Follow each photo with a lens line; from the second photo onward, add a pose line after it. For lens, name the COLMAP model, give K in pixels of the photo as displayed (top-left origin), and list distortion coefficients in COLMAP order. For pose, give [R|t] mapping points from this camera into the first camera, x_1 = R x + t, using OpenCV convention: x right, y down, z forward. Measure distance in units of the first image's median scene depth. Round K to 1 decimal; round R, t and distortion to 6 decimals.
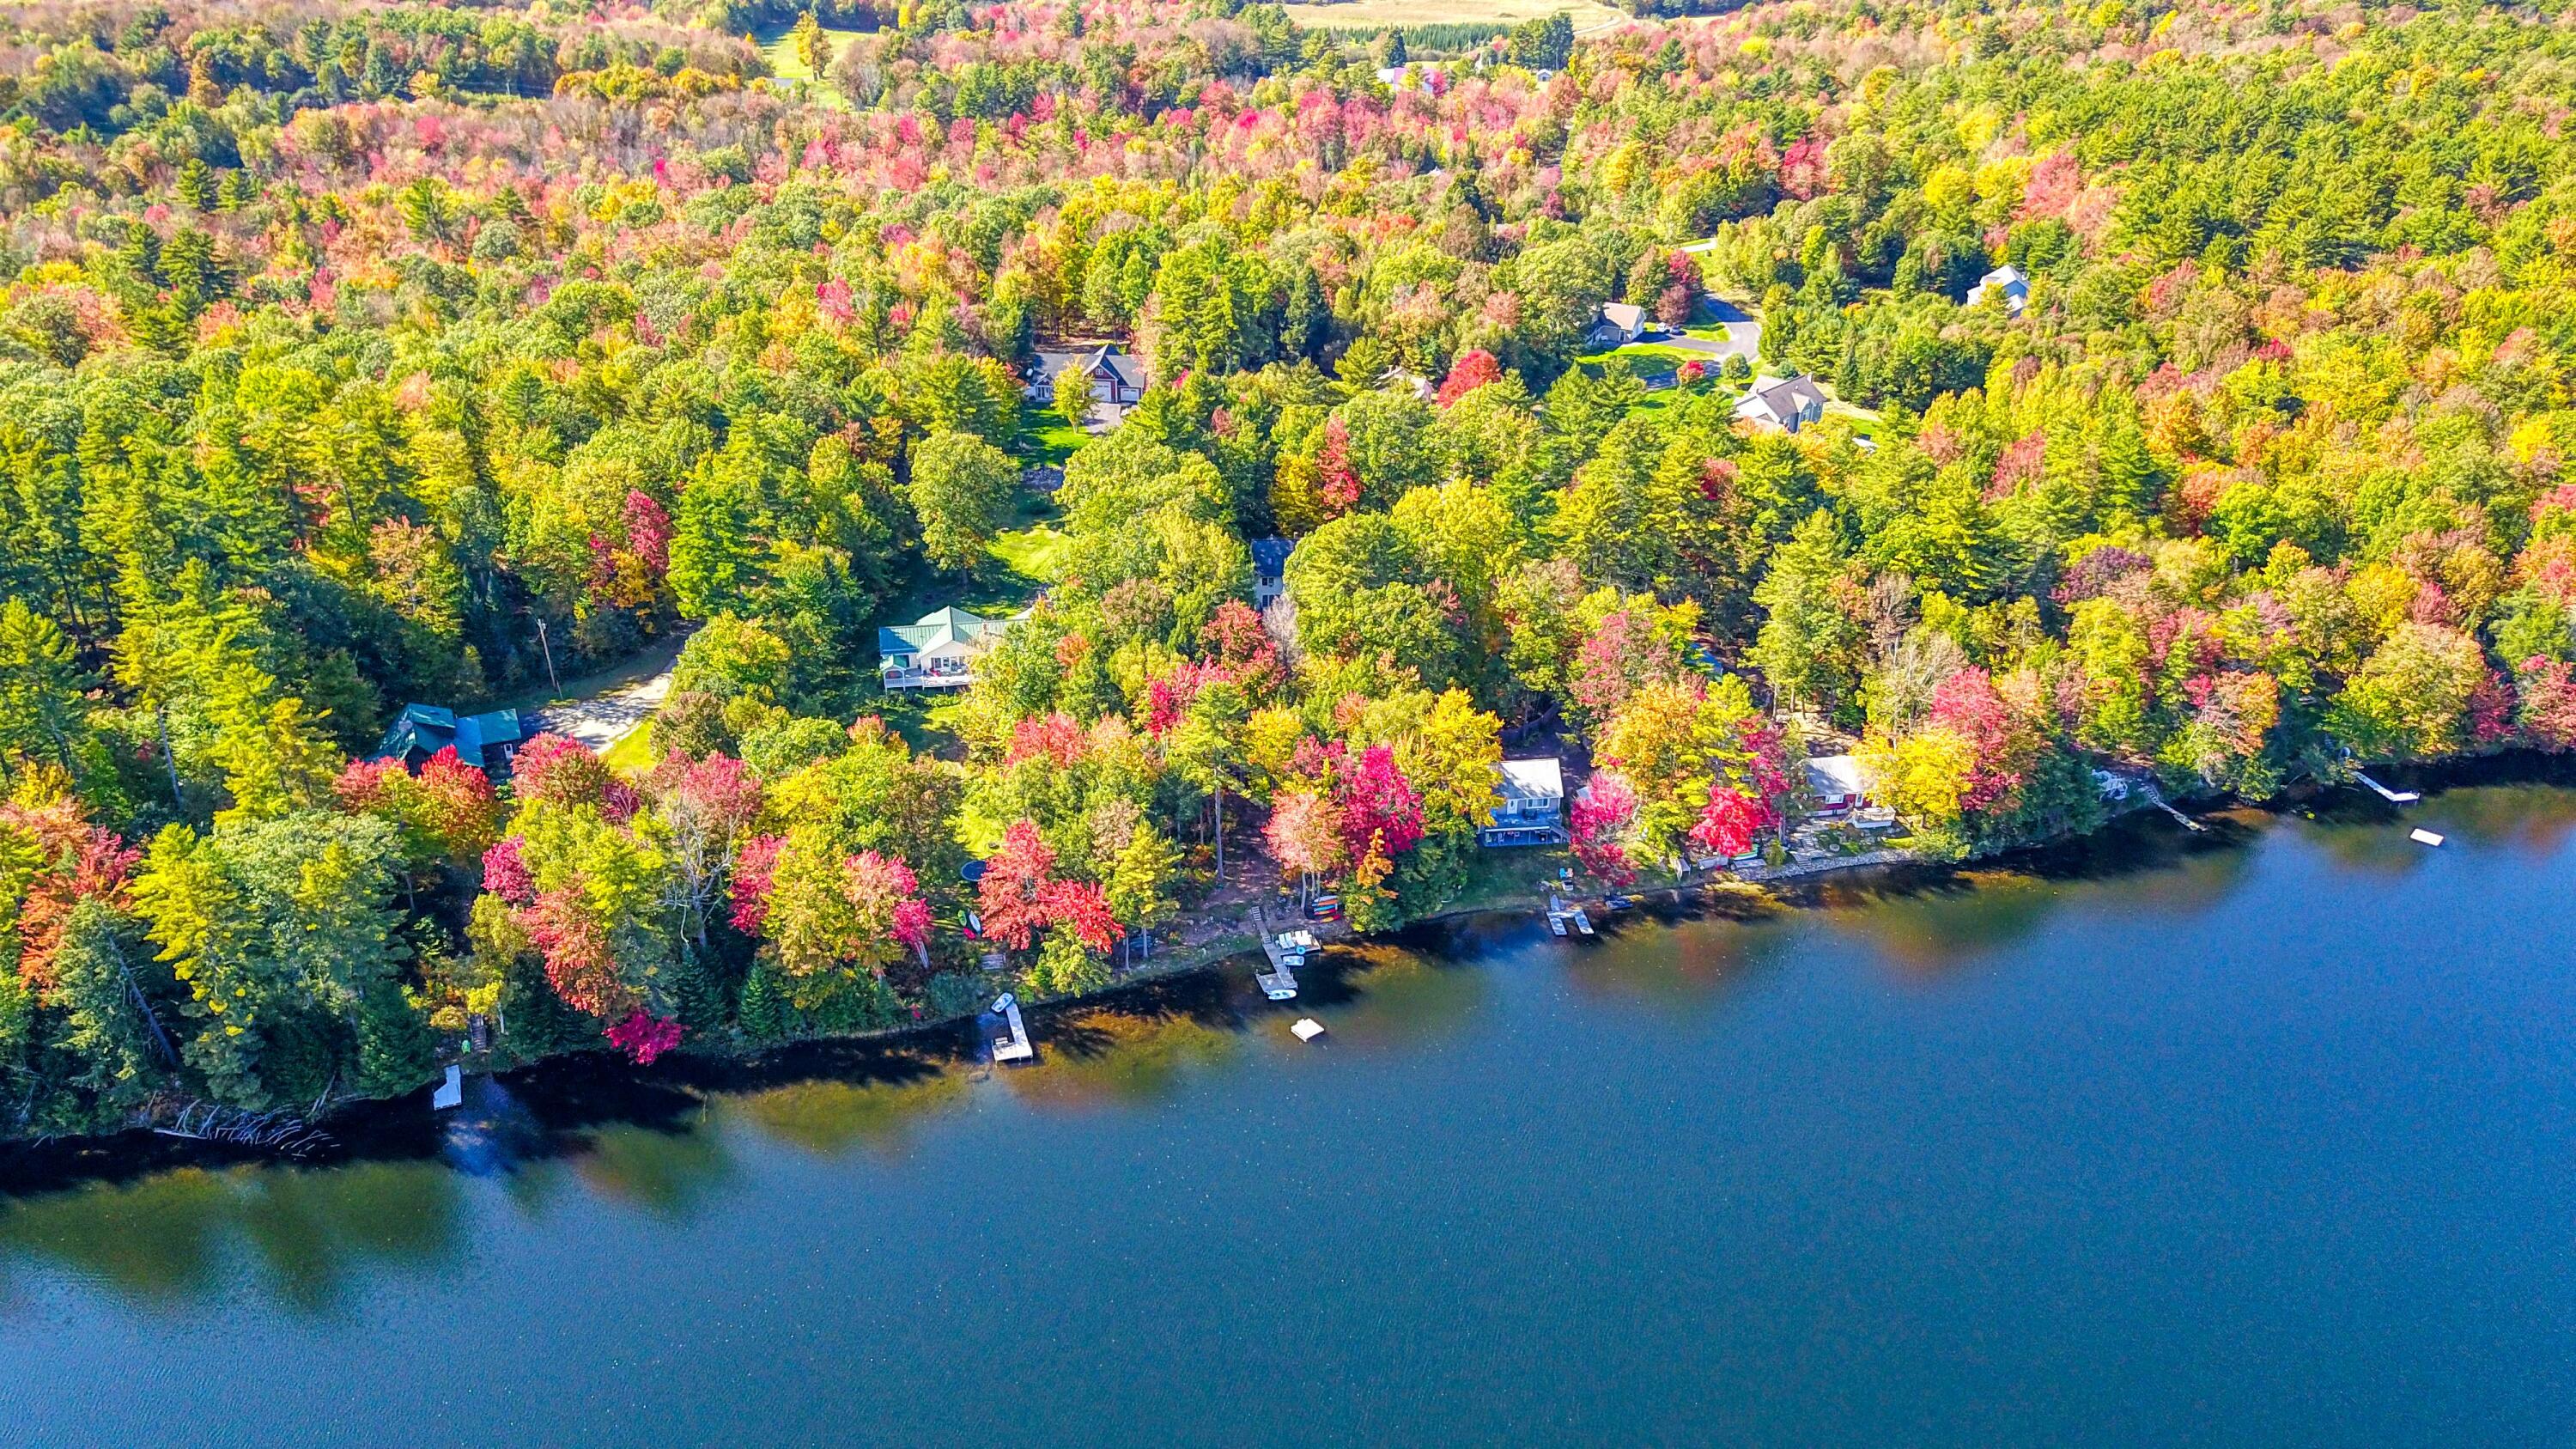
lens RADIAL K [[2300.0, 0, 1277.1], [0, 2300.0, 1015.6], [0, 0, 1]] dist [-0.021175, 0.116430]
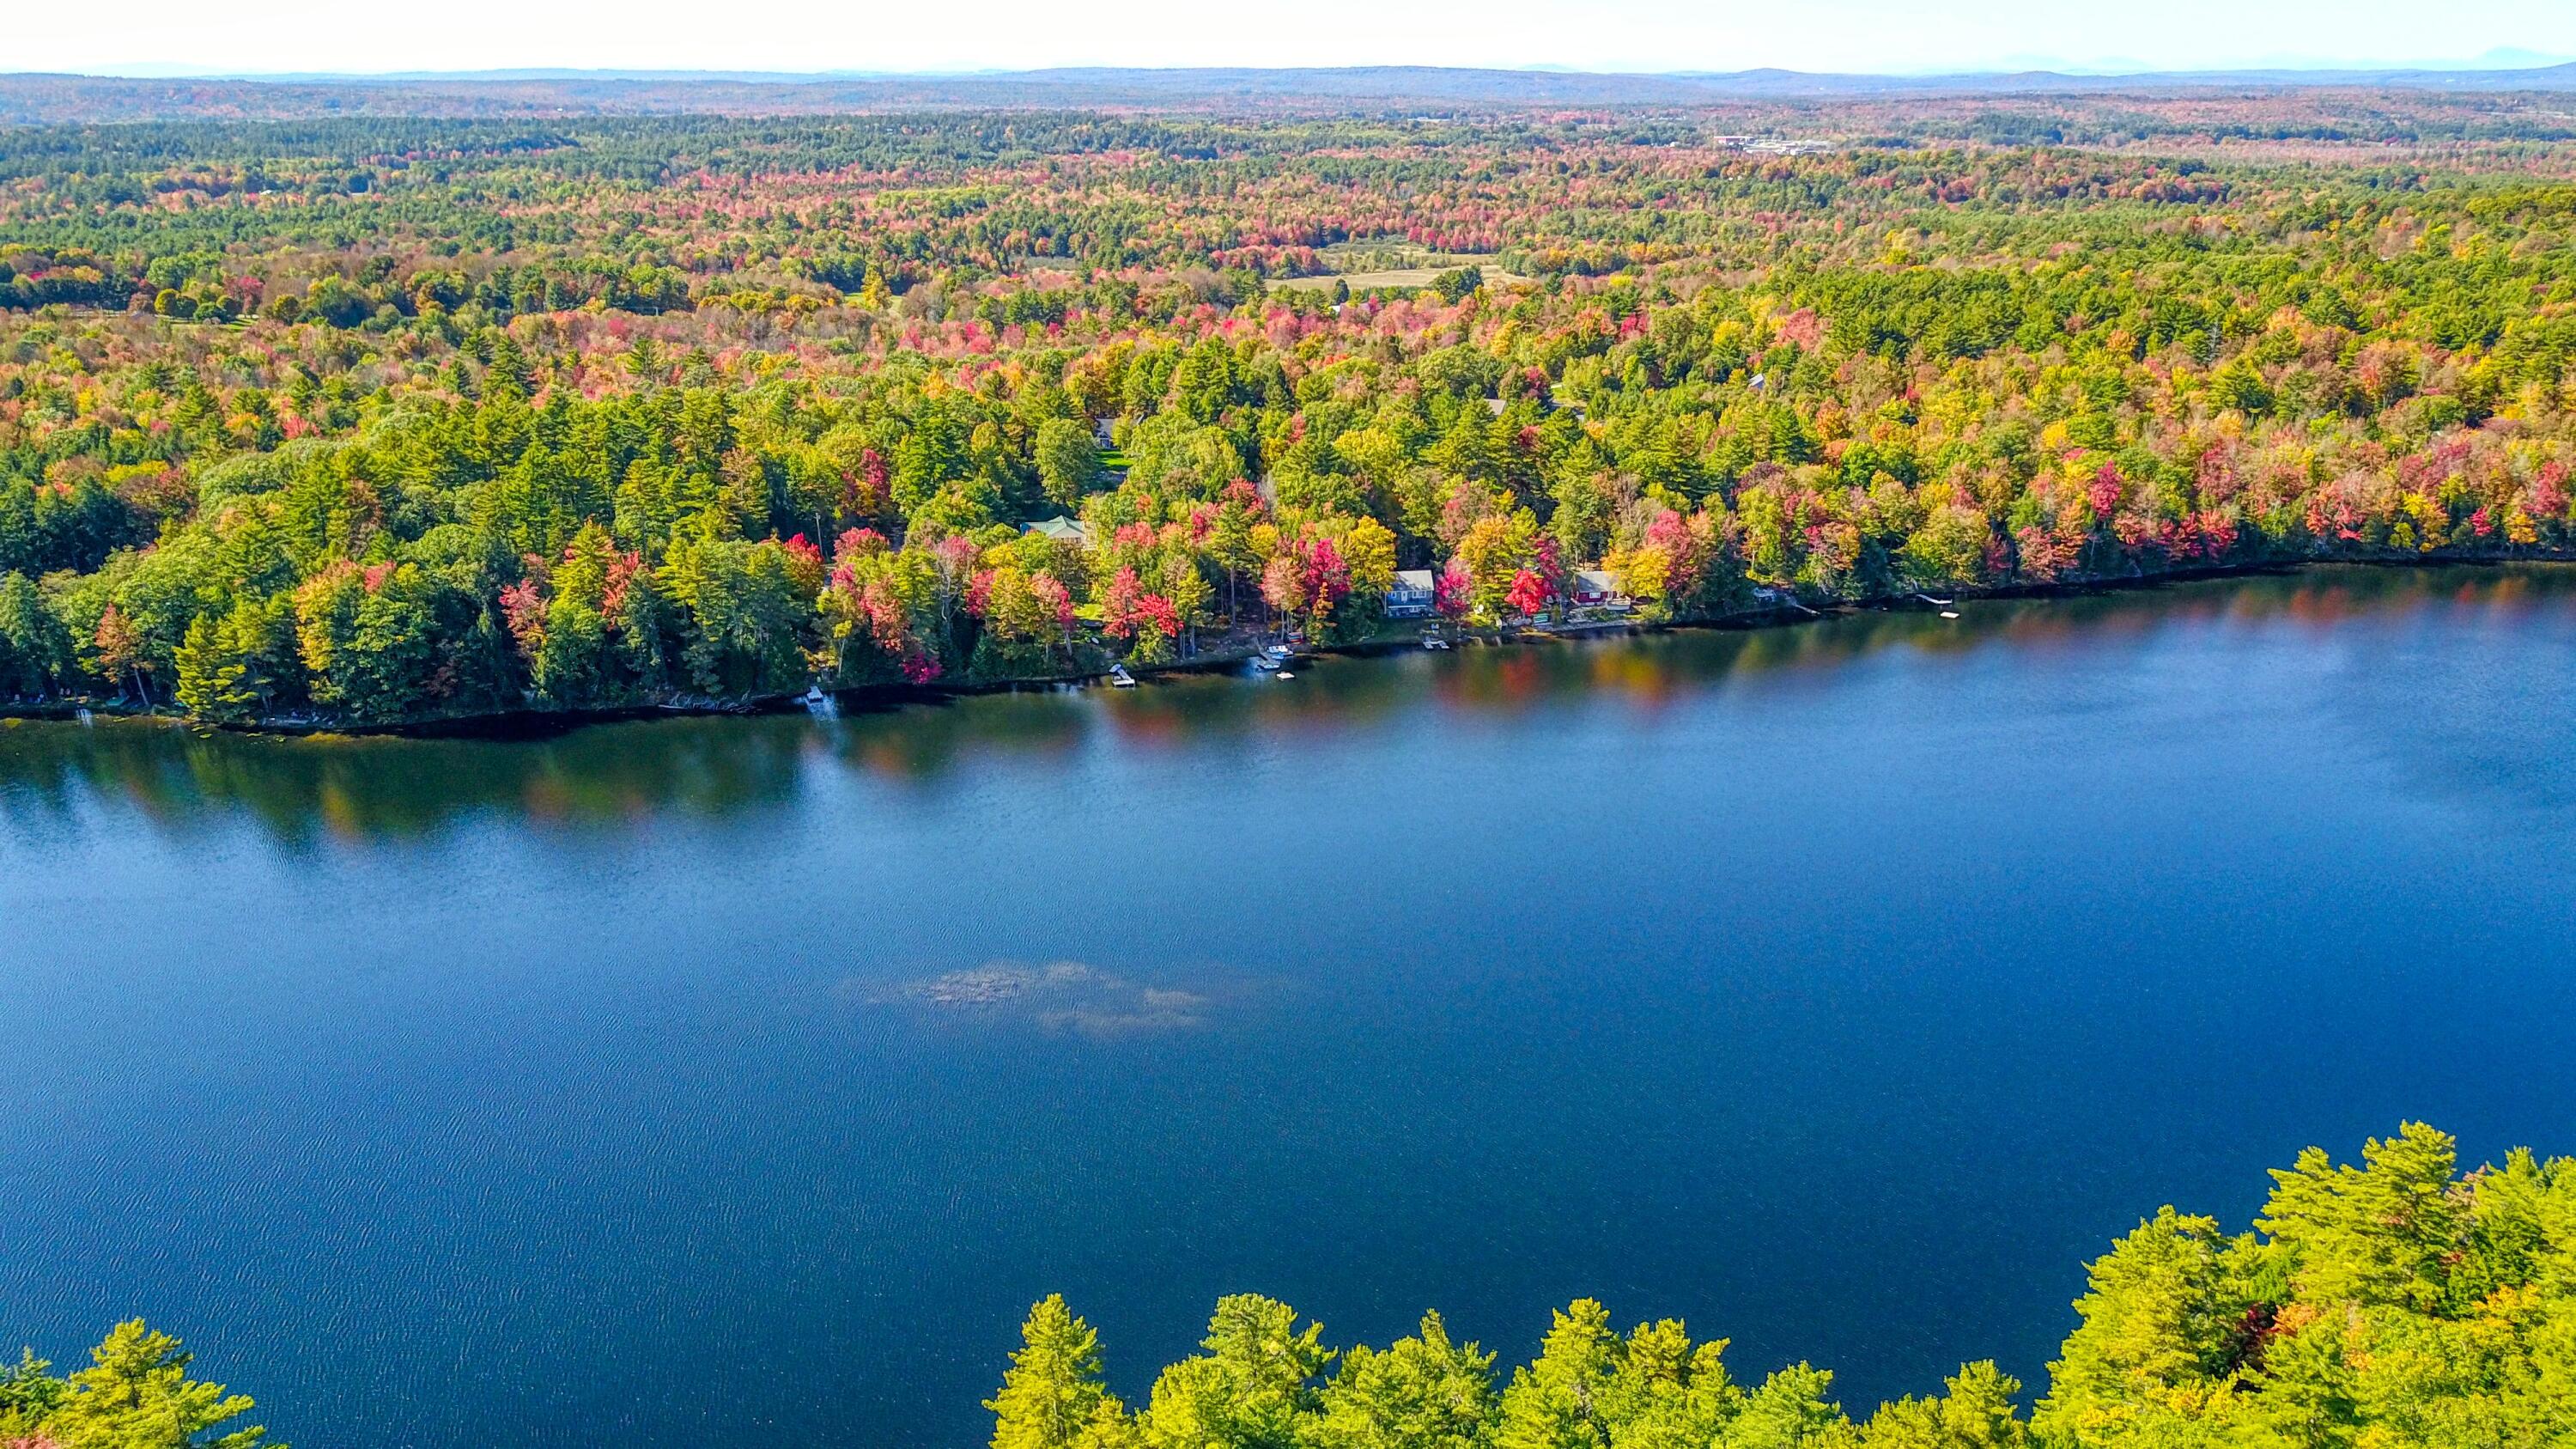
lens RADIAL K [[1822.0, 0, 1288.0], [0, 1822.0, 724.5], [0, 0, 1]] dist [0.061197, -0.001247]
pose [[0.999757, -0.013255, 0.017593, -0.008089], [0.015829, 0.987739, -0.155307, 0.198856], [-0.015318, 0.155548, 0.987710, -0.298345]]
